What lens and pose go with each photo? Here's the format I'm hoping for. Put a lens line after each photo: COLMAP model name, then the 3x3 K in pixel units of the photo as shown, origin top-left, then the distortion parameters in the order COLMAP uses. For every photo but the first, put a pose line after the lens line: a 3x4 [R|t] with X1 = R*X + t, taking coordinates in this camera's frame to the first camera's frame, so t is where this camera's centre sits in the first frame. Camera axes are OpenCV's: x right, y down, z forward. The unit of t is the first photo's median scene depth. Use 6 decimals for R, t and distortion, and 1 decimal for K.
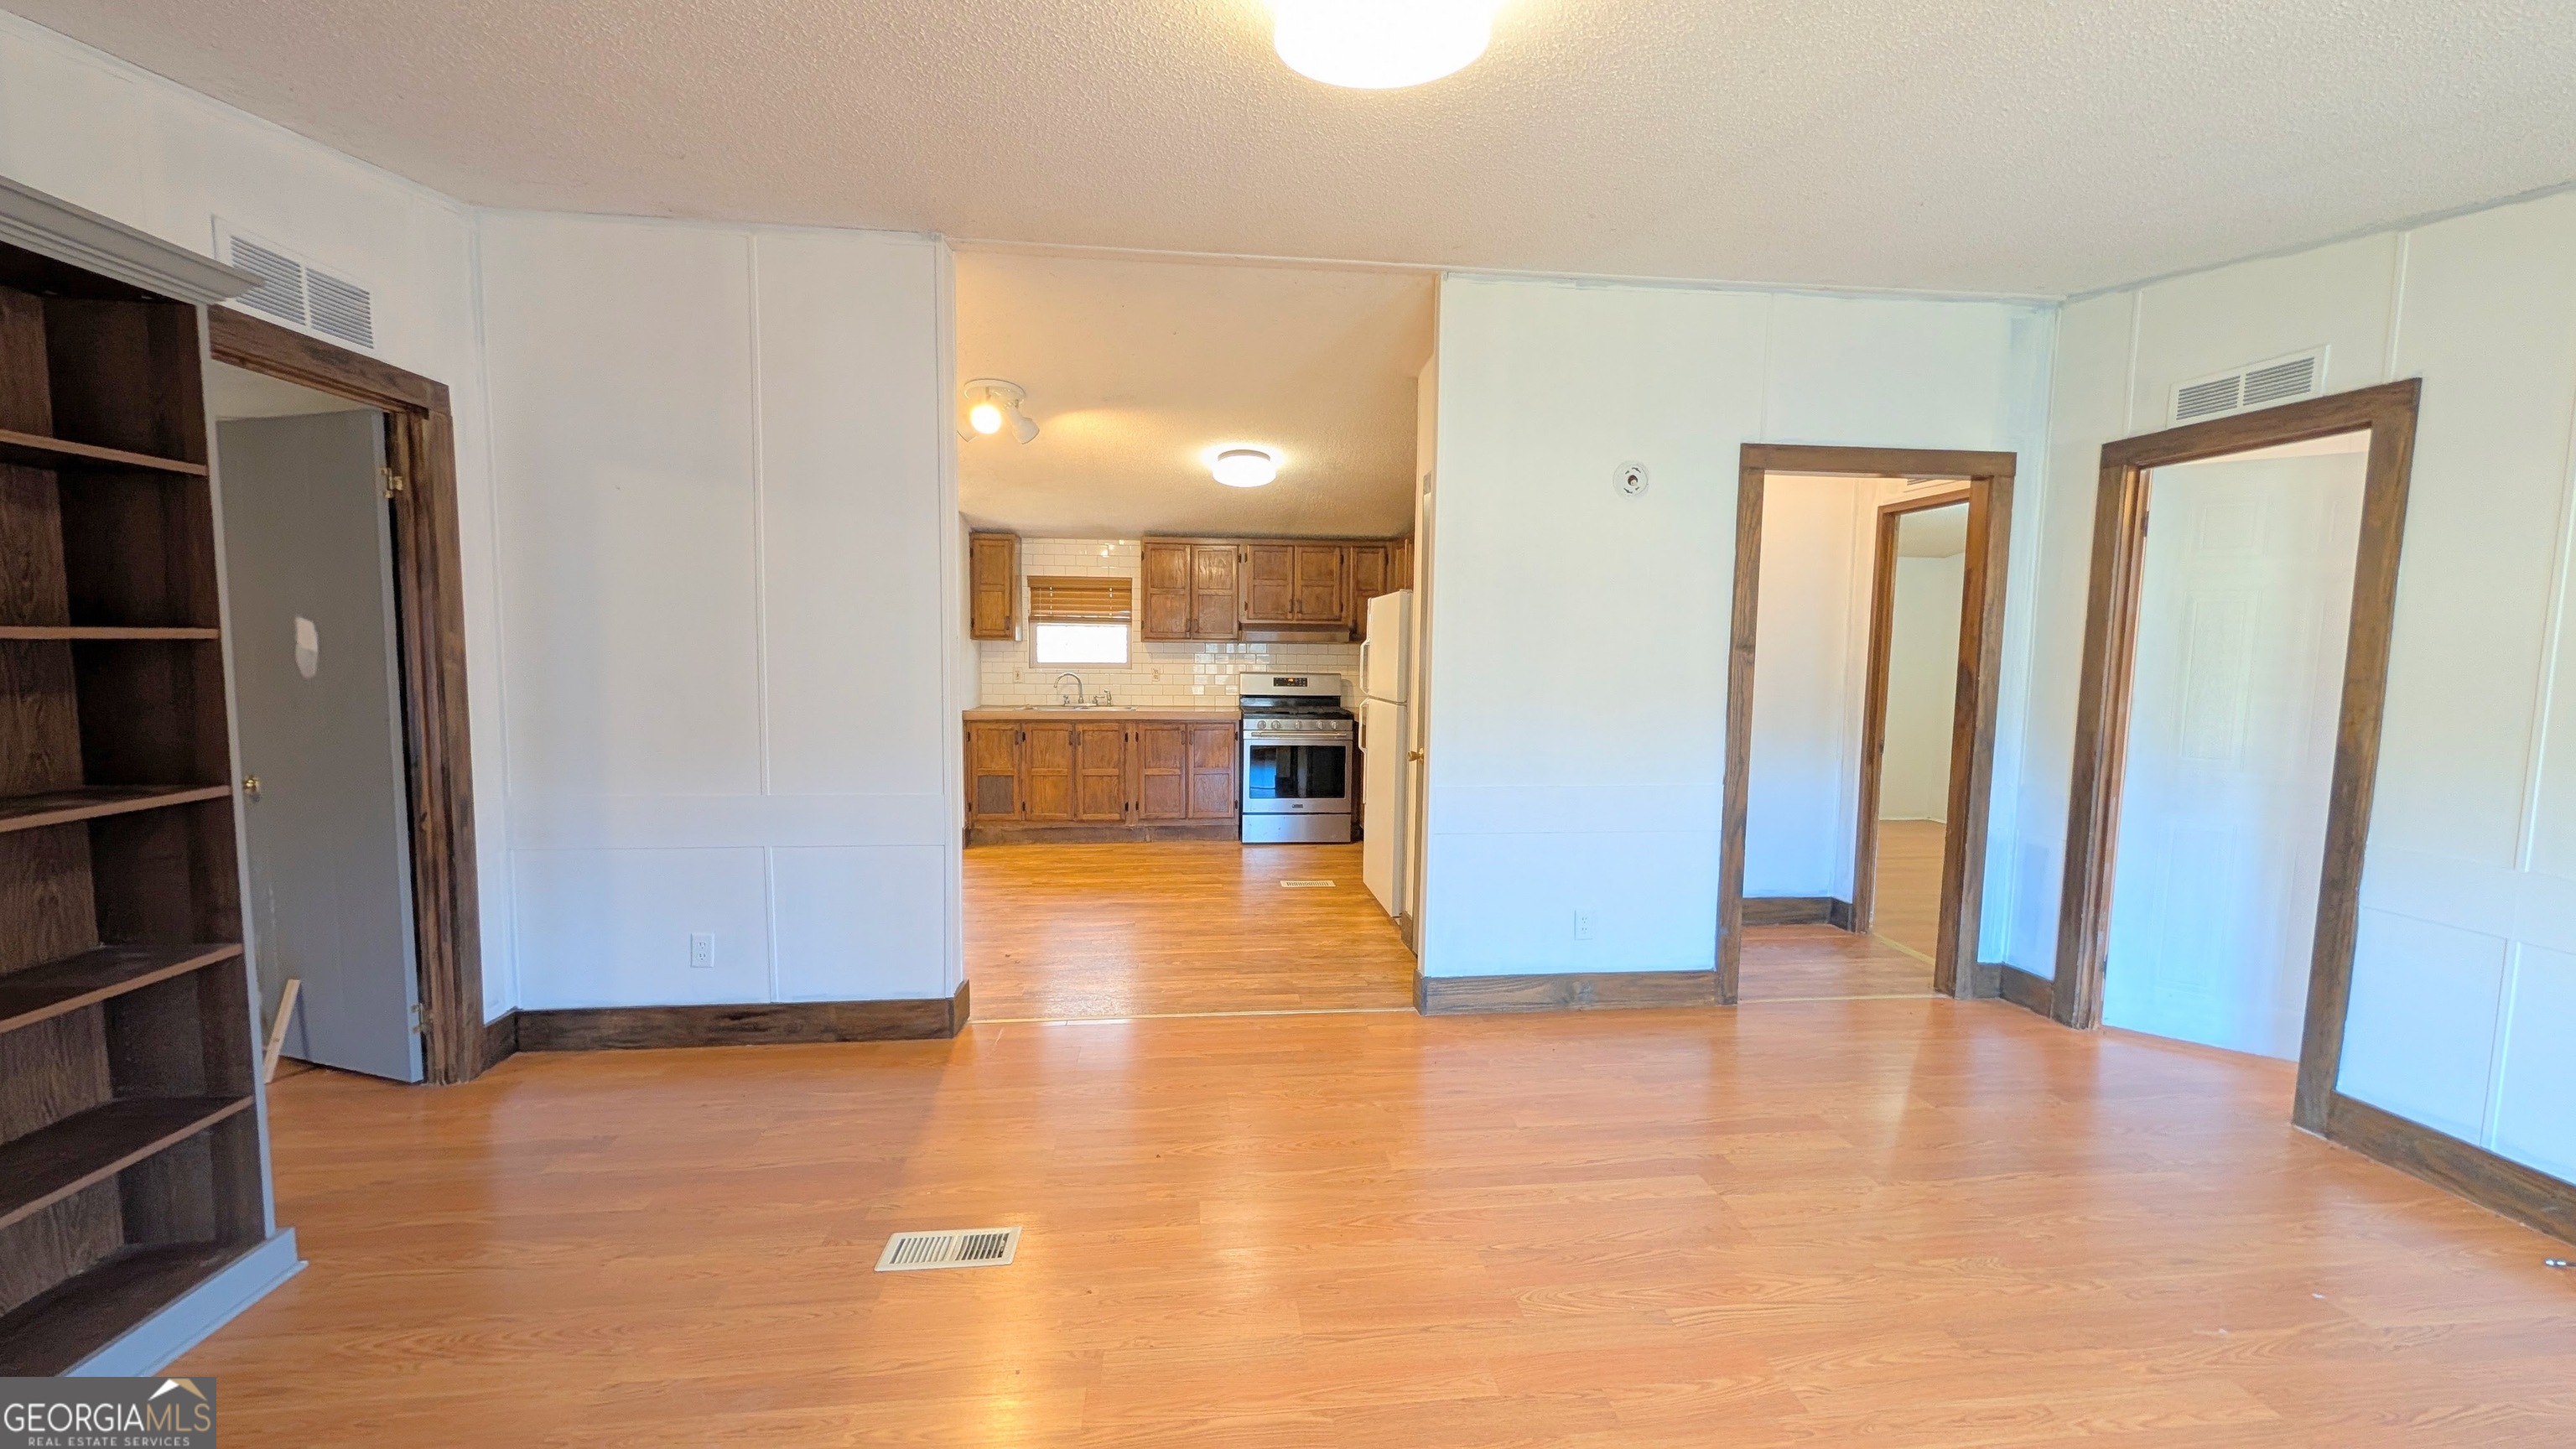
lens RADIAL K [[986.4, 0, 1285.8], [0, 986.4, 726.5], [0, 0, 1]] dist [0.000575, -0.000187]
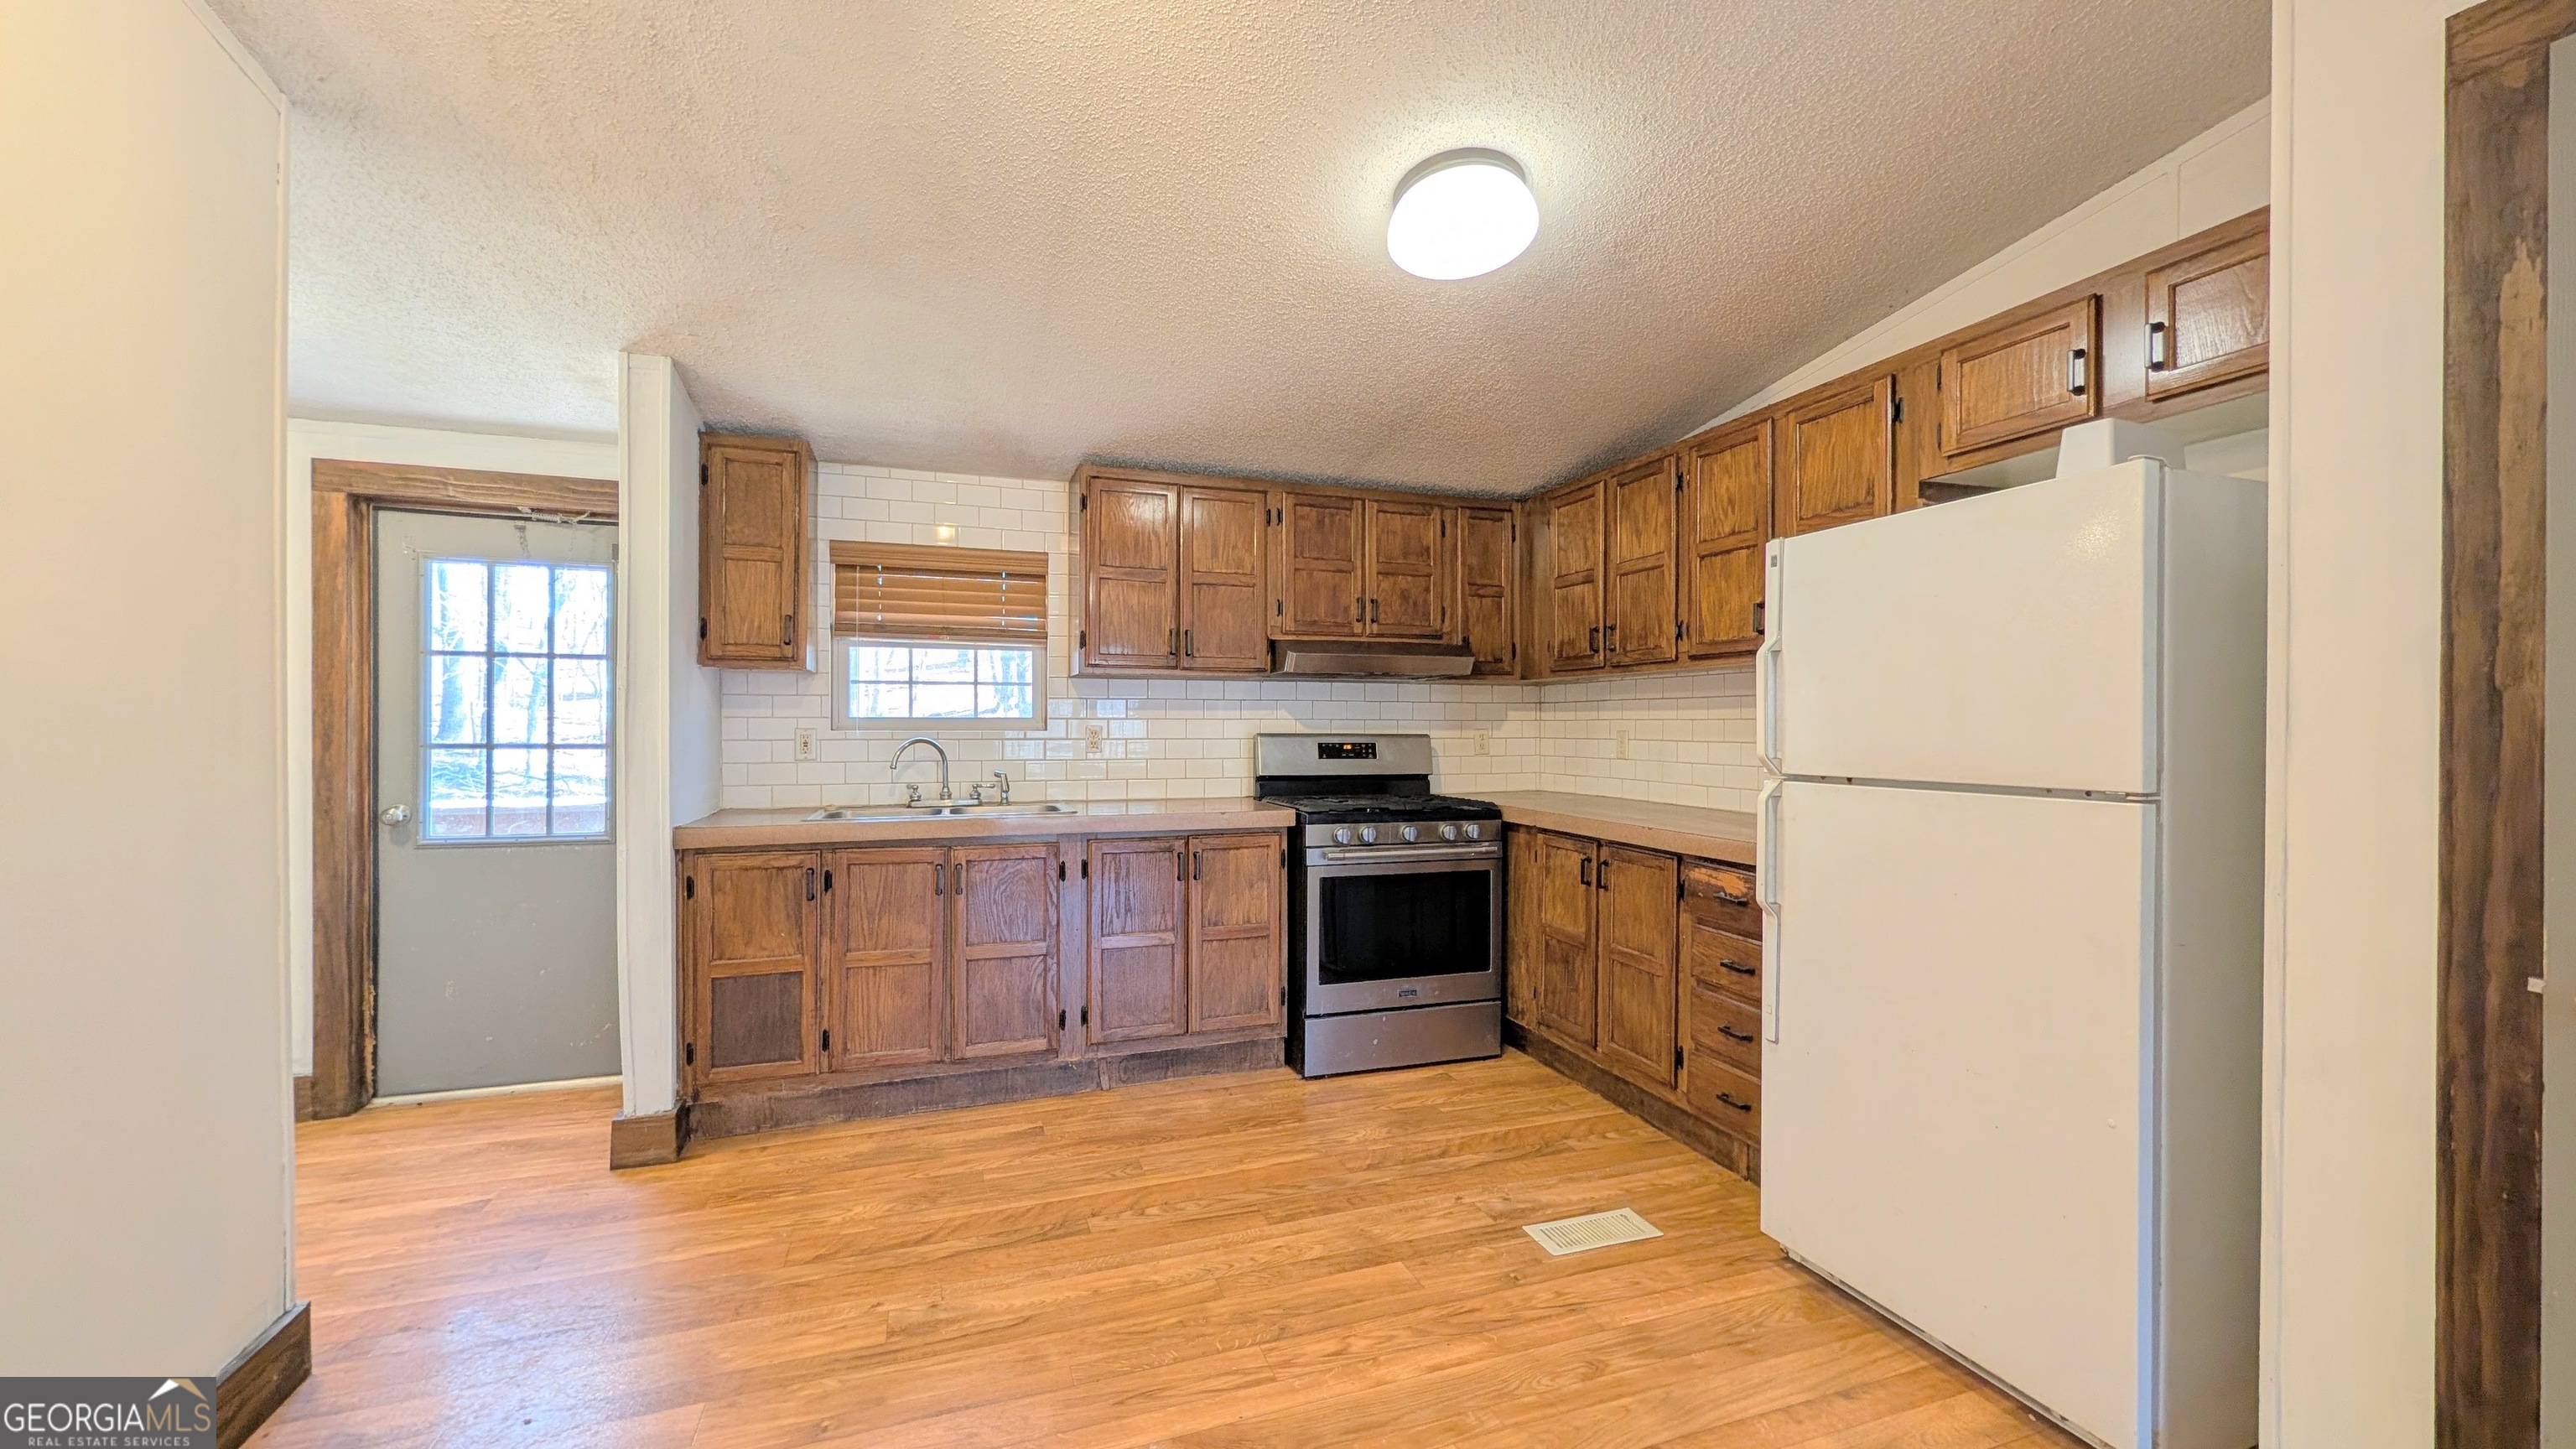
lens RADIAL K [[986.4, 0, 1295.3], [0, 986.4, 730.9], [0, 0, 1]] dist [0.000575, -0.000187]
pose [[0.972288, -0.009569, 0.233592, -0.157723], [0.026696, 0.997171, -0.070267, -0.019580], [-0.232259, 0.074556, 0.969792, 0.496124]]
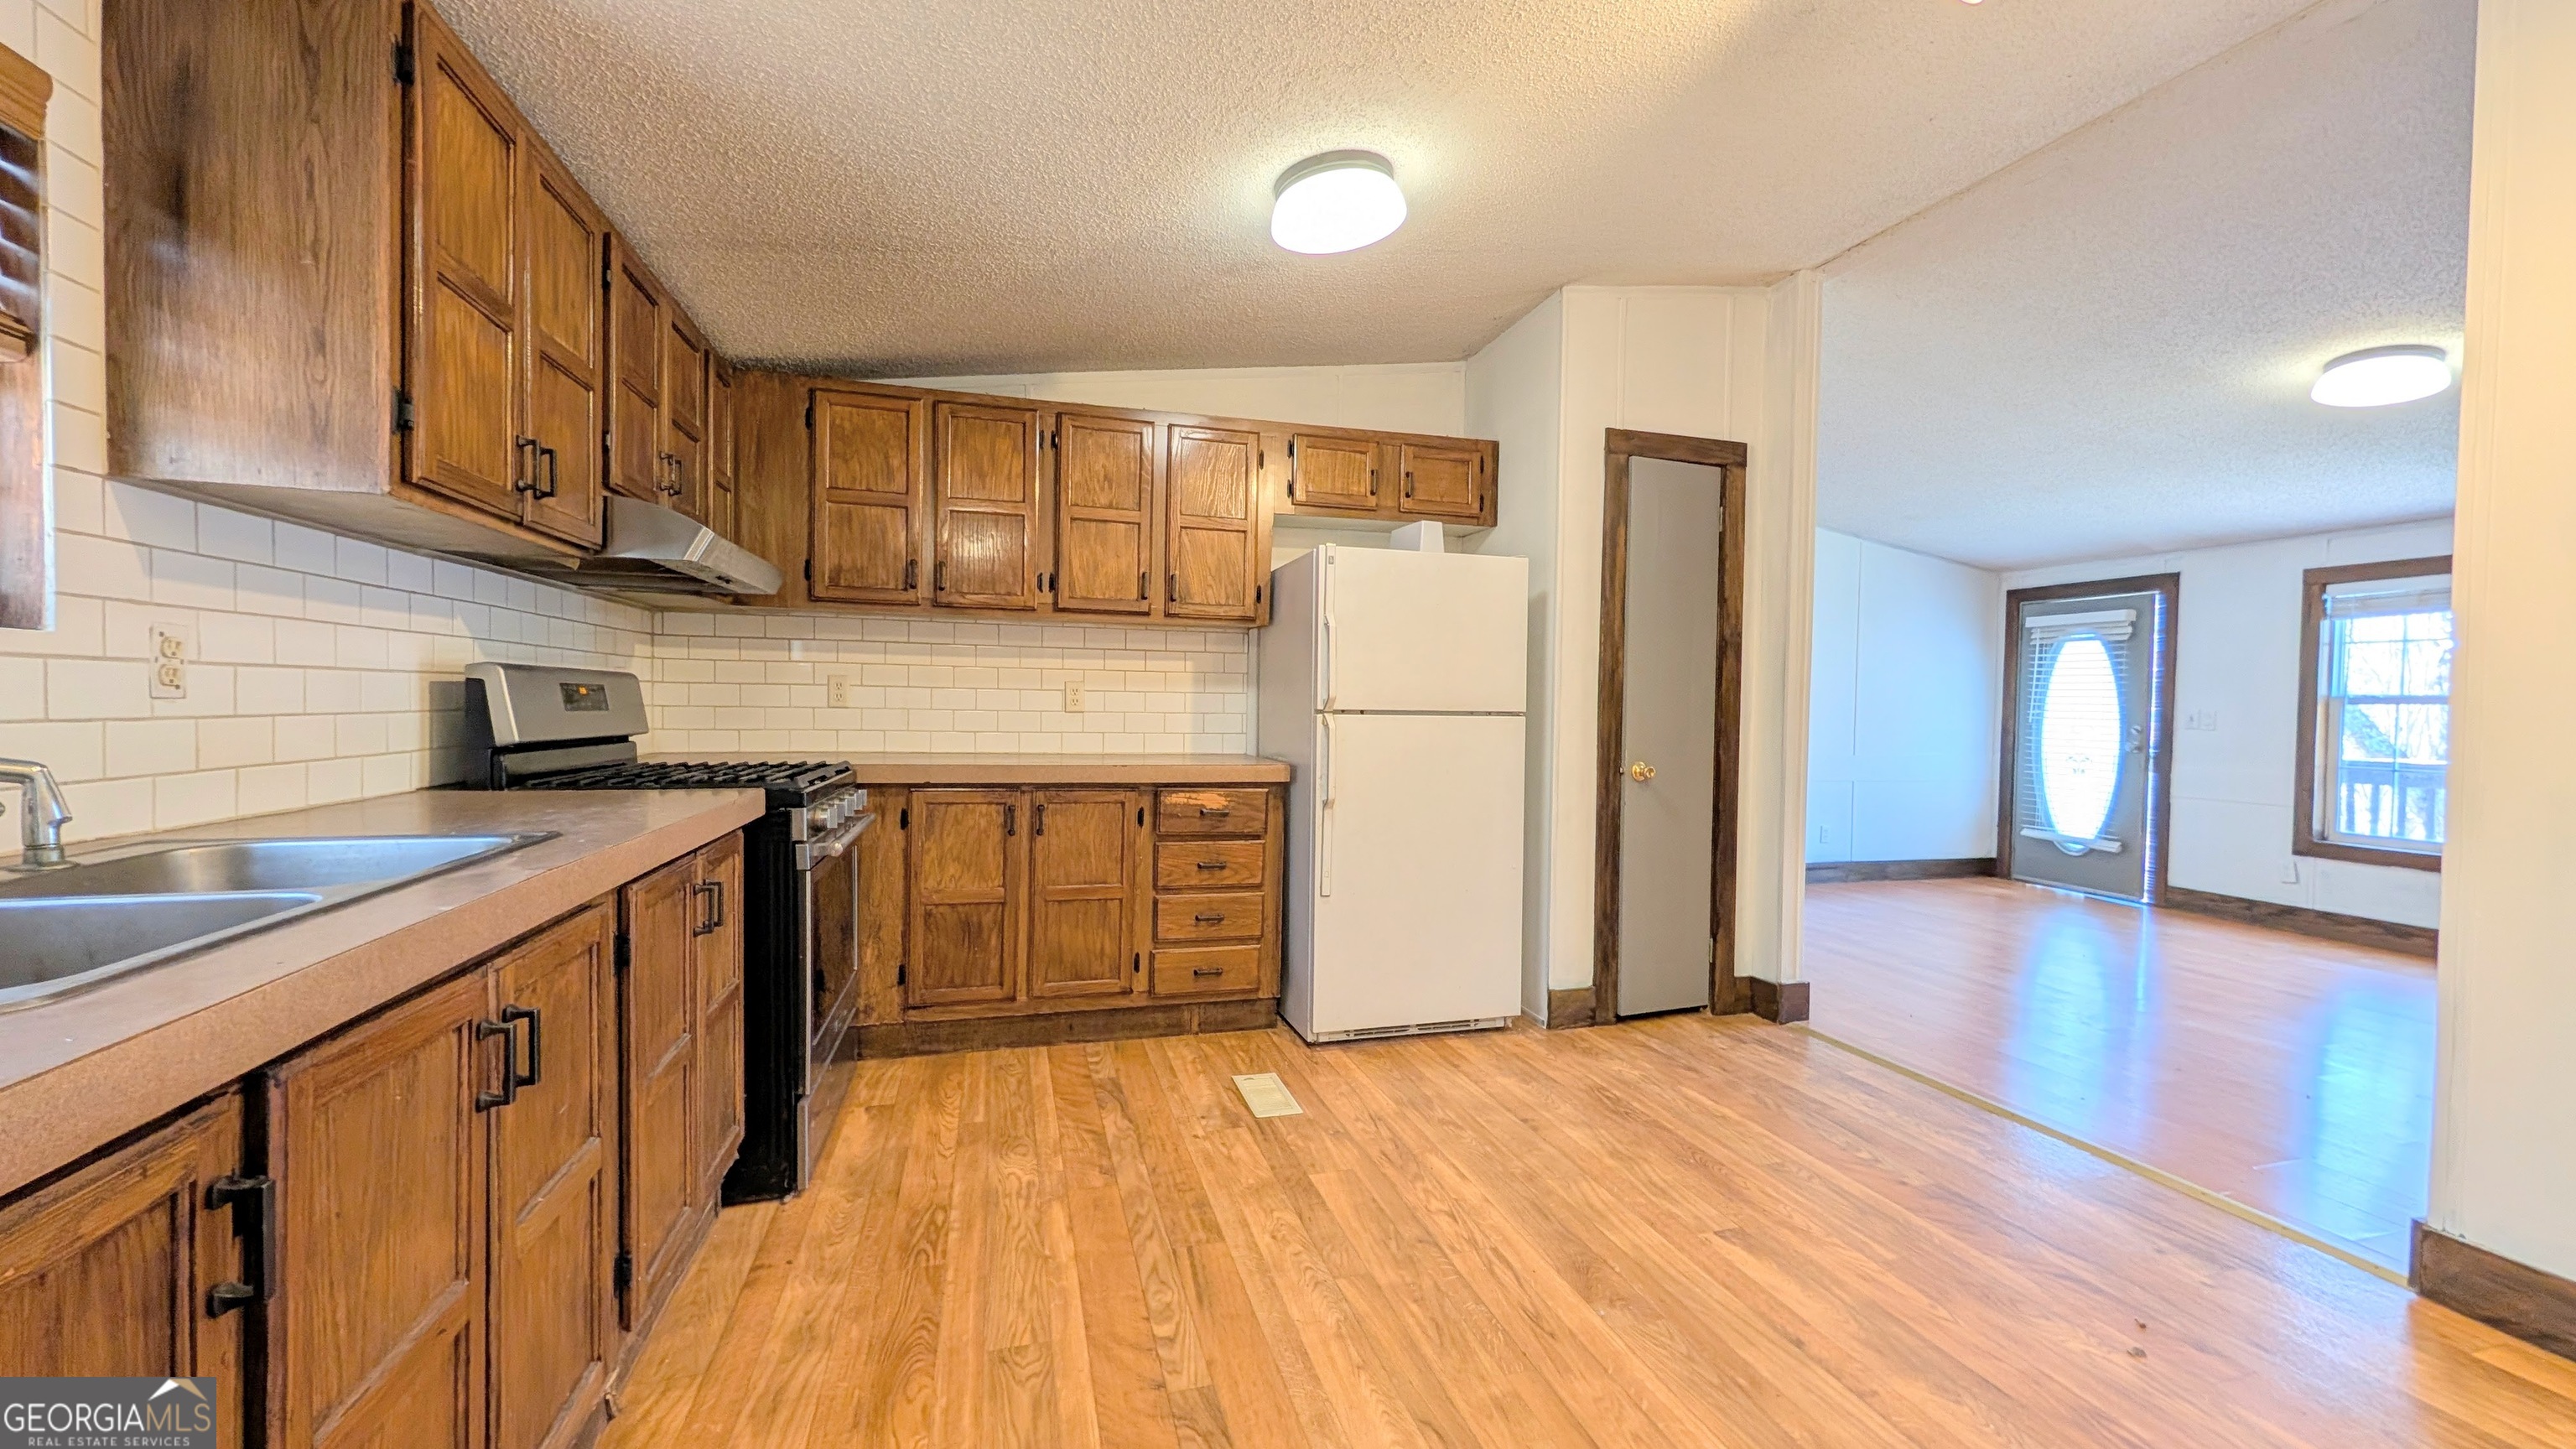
lens RADIAL K [[986.4, 0, 1295.7], [0, 986.4, 725.8], [0, 0, 1]] dist [0.000575, -0.000187]
pose [[-0.183049, -0.038898, 0.982334, -0.429526], [0.059732, 0.996931, 0.050606, -0.045371], [-0.981287, 0.067941, -0.180164, 0.955481]]
